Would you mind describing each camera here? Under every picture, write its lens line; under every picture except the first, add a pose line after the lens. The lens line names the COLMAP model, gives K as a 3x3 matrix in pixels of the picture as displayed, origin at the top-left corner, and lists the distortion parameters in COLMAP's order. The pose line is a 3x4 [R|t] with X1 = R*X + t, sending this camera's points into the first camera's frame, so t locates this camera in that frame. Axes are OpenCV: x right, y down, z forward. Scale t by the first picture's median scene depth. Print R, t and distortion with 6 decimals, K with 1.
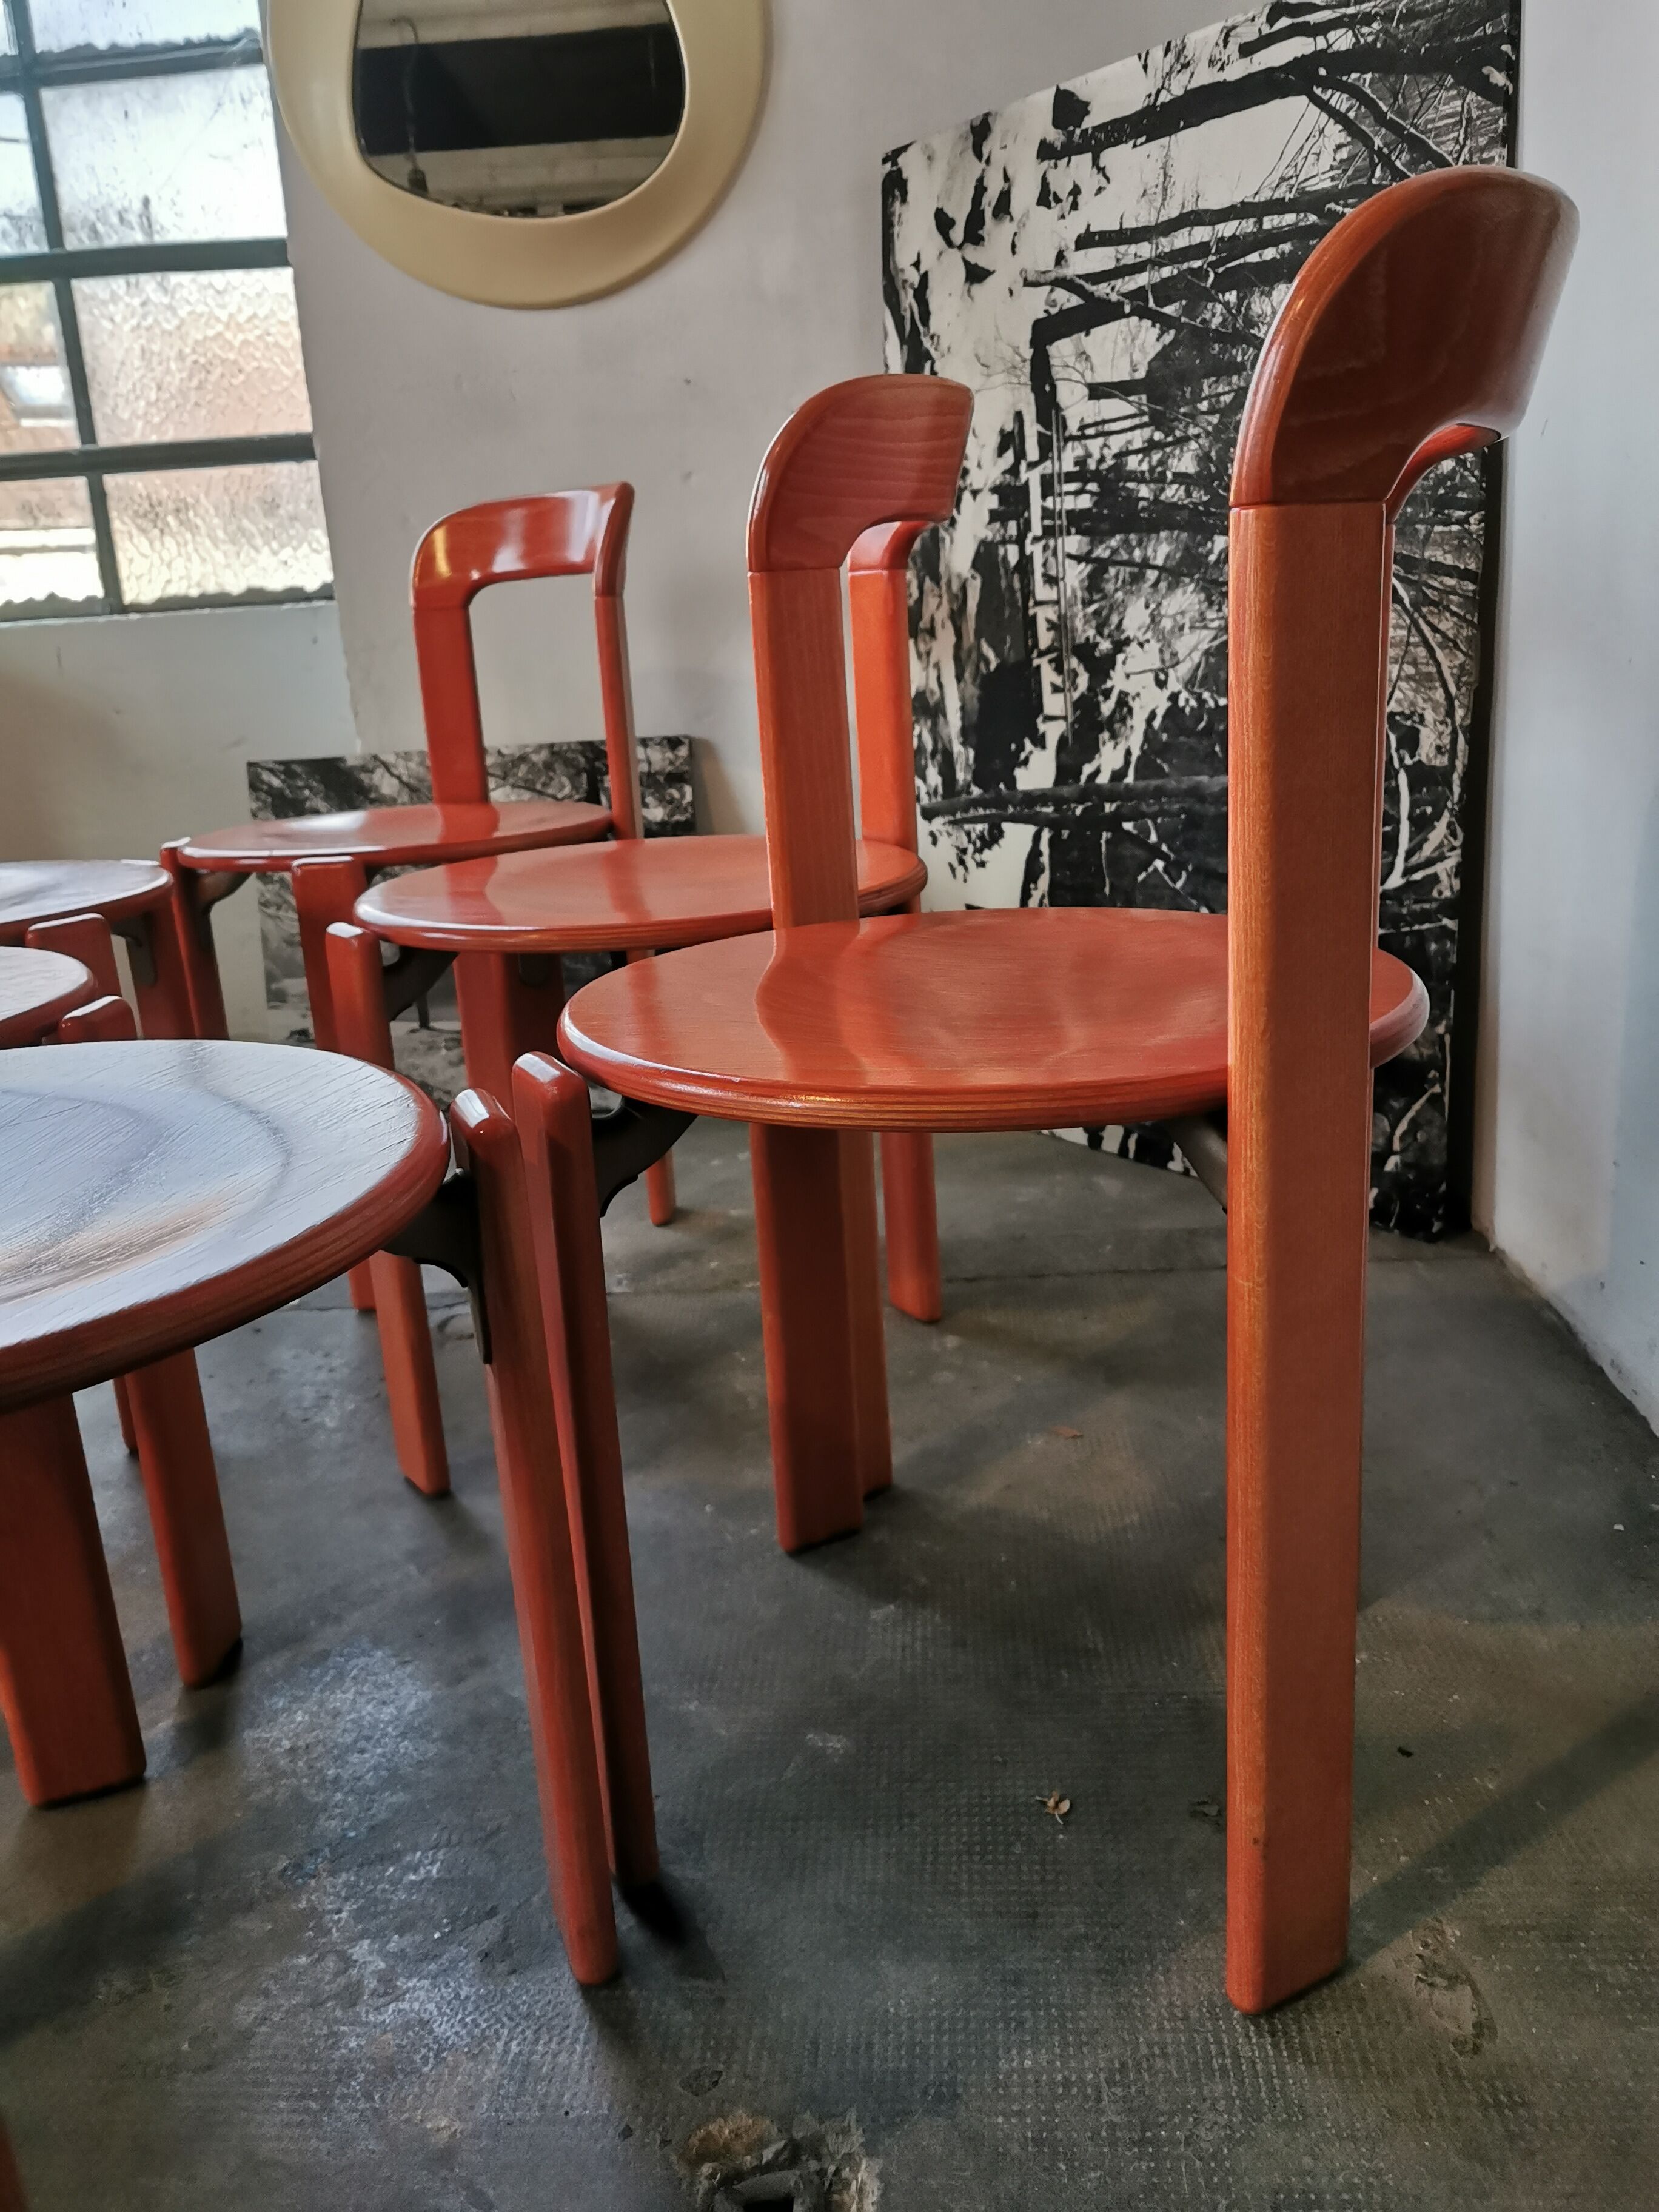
lens RADIAL K [[1717.4, 0, 830.3], [0, 1717.4, 1082.6], [0, 0, 1]] dist [0.061584, -0.091005]
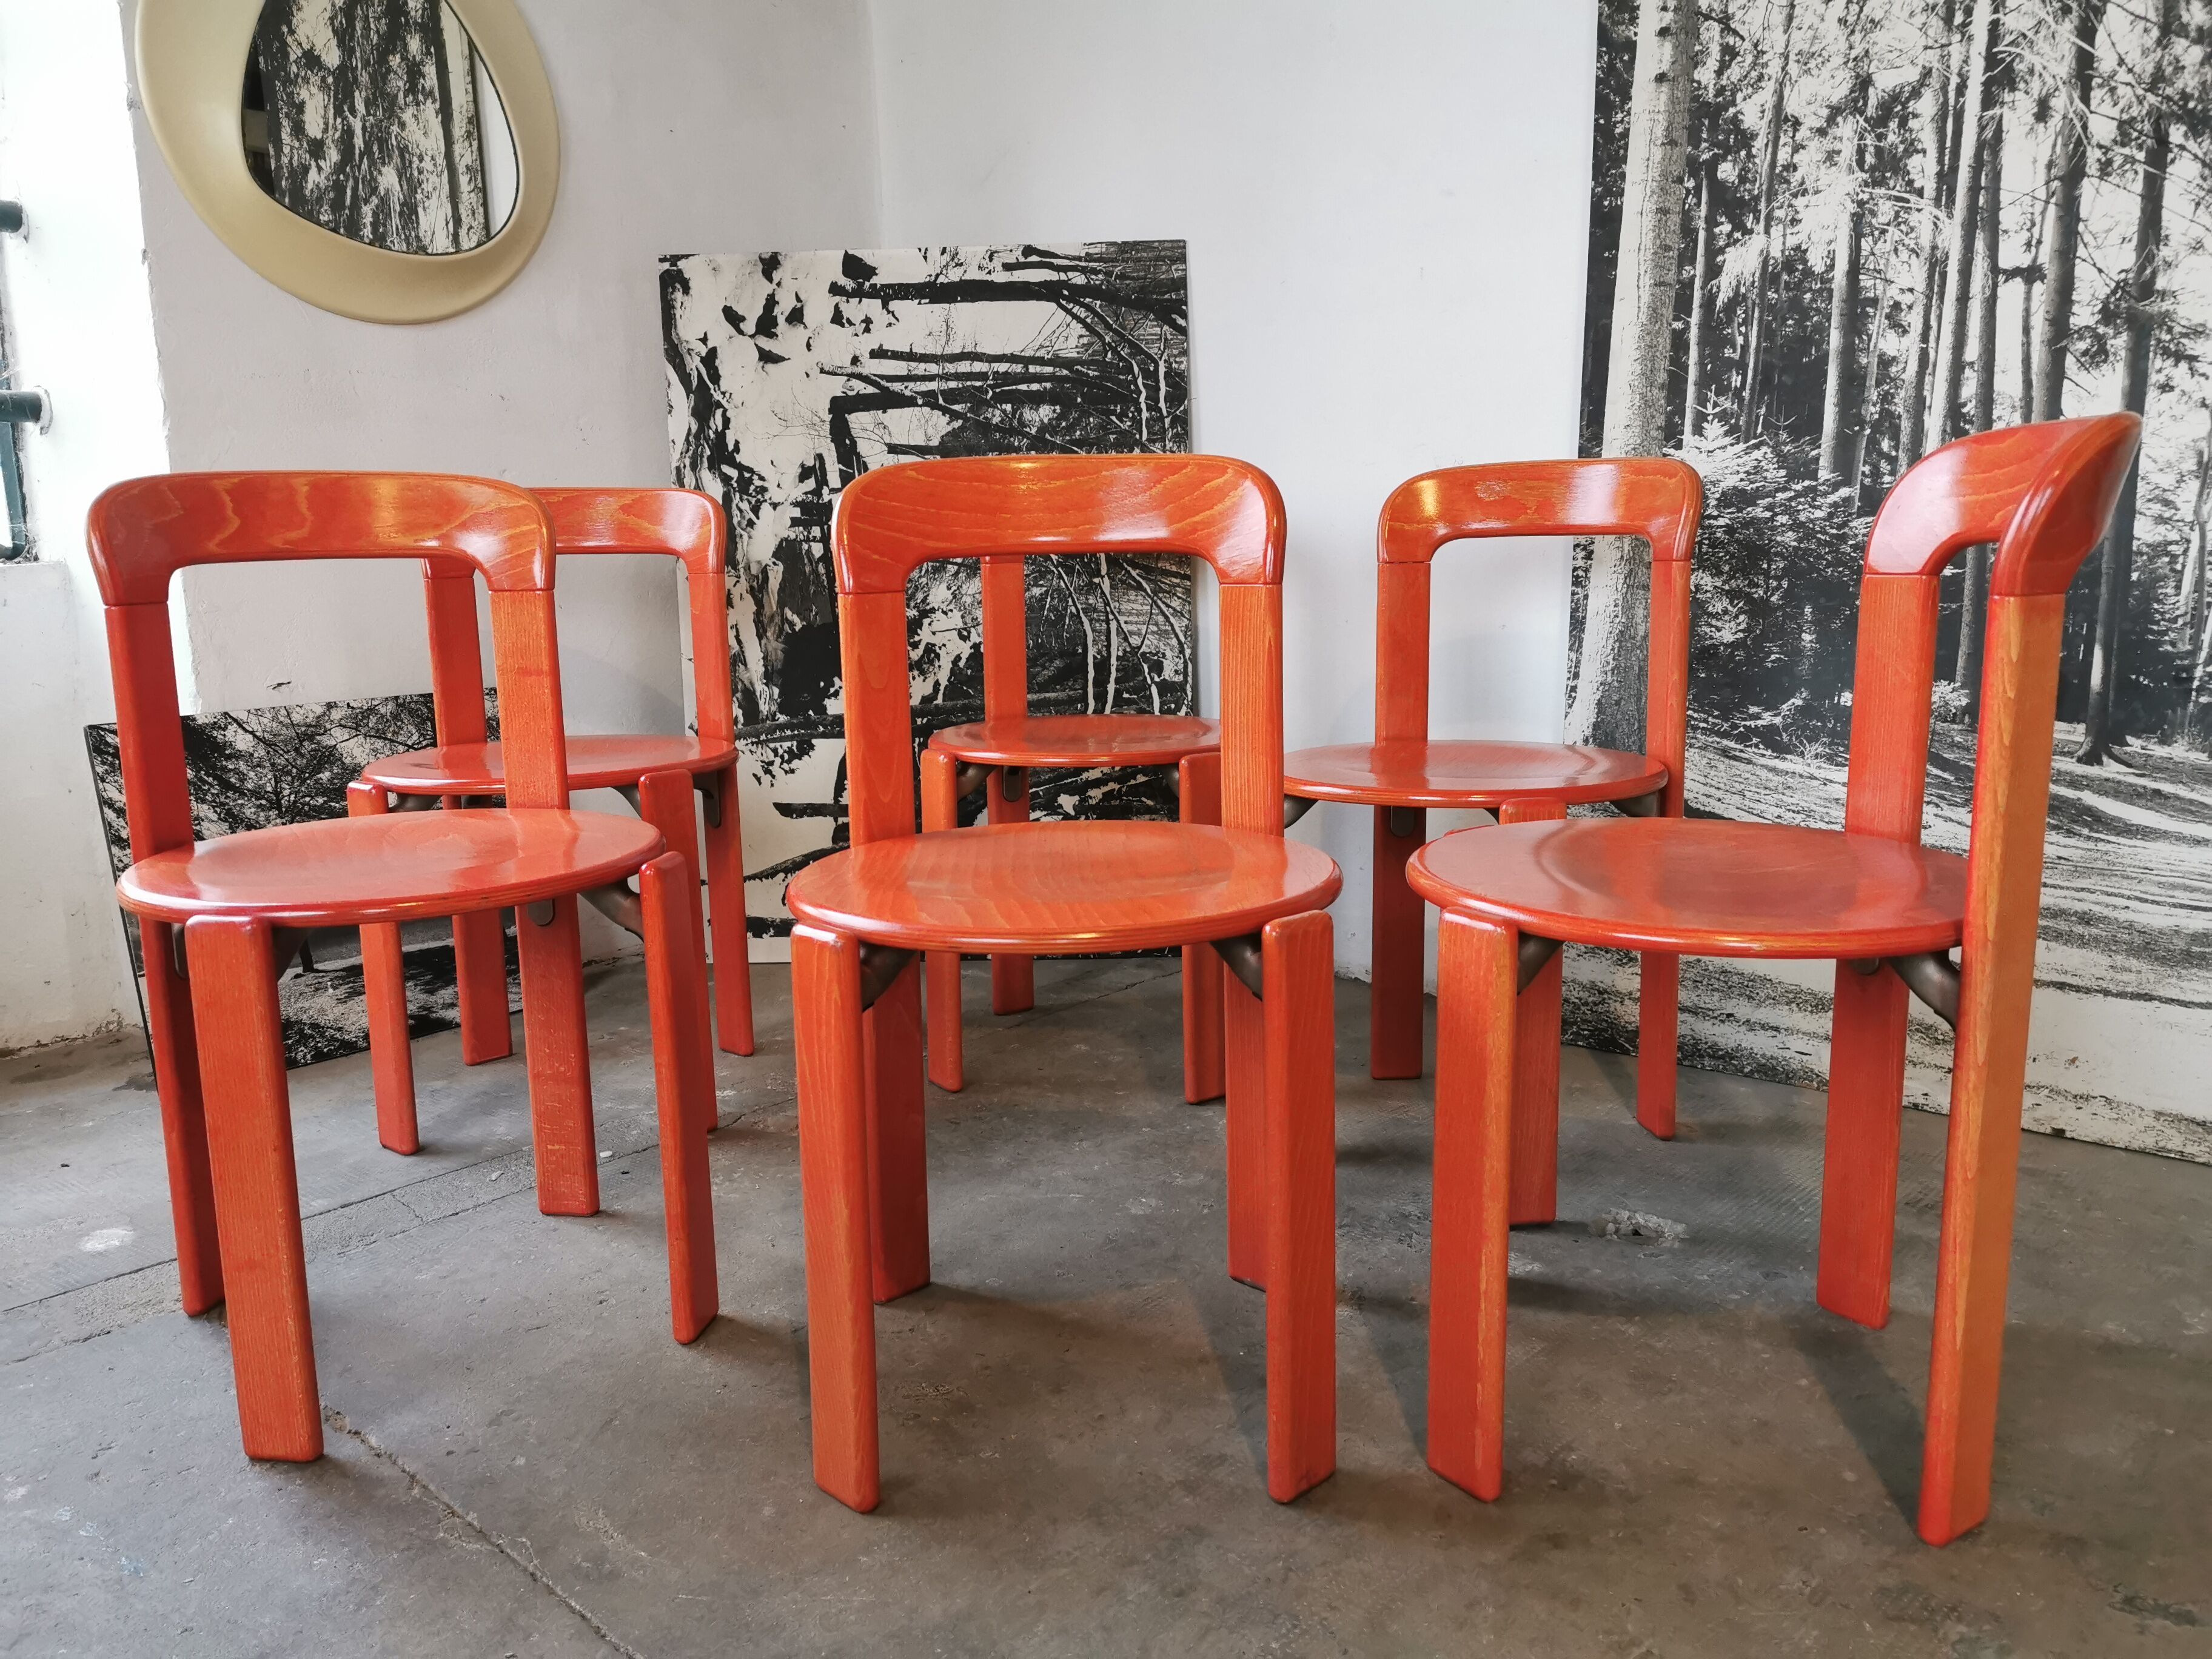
lens RADIAL K [[1717.4, 0, 1103.7], [0, 1717.4, 814.4], [0, 0, 1]] dist [0.061584, -0.091005]
pose [[0.633381, -0.081255, 0.769562, -0.915772], [0.187674, 0.980912, -0.050892, 0.022945], [-0.750738, 0.176661, 0.636540, -0.035406]]
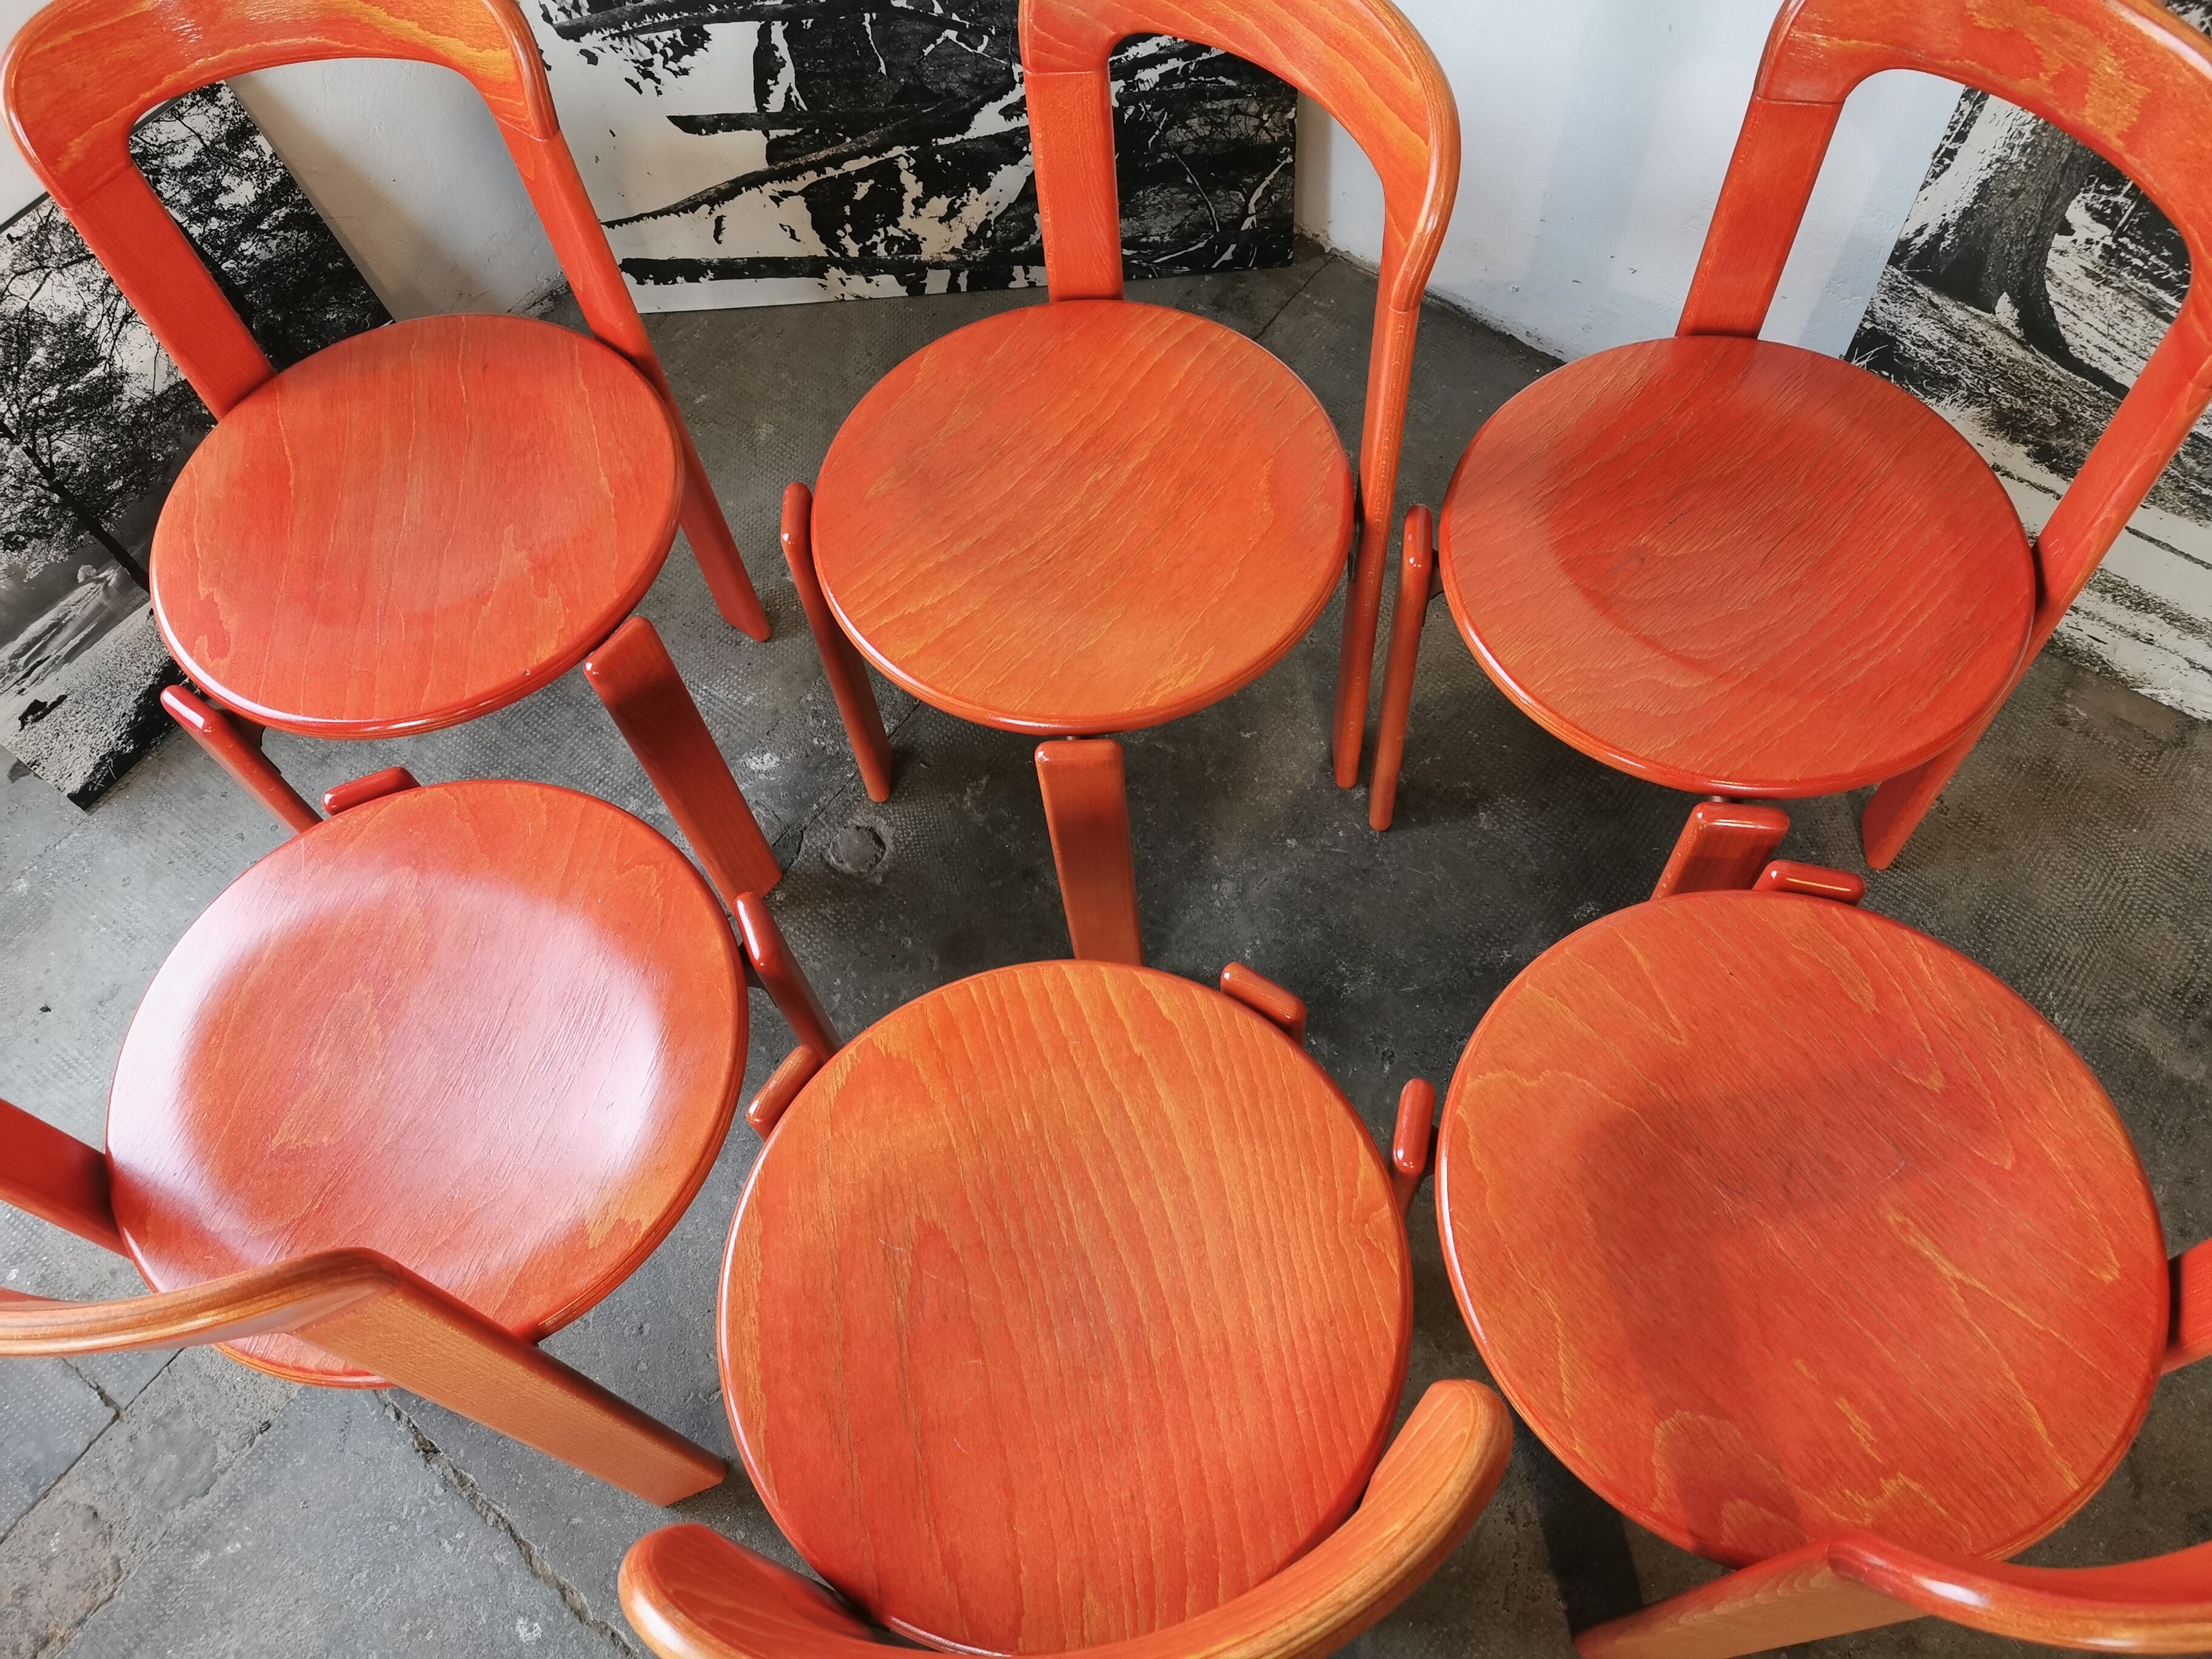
lens RADIAL K [[1717.4, 0, 1111.6], [0, 1717.4, 839.9], [0, 0, 1]] dist [0.061584, -0.091005]
pose [[0.570842, -0.709403, 0.413384, -0.497123], [0.246330, 0.628254, 0.737983, -0.554472], [-0.783237, -0.319443, 0.533381, 0.268173]]
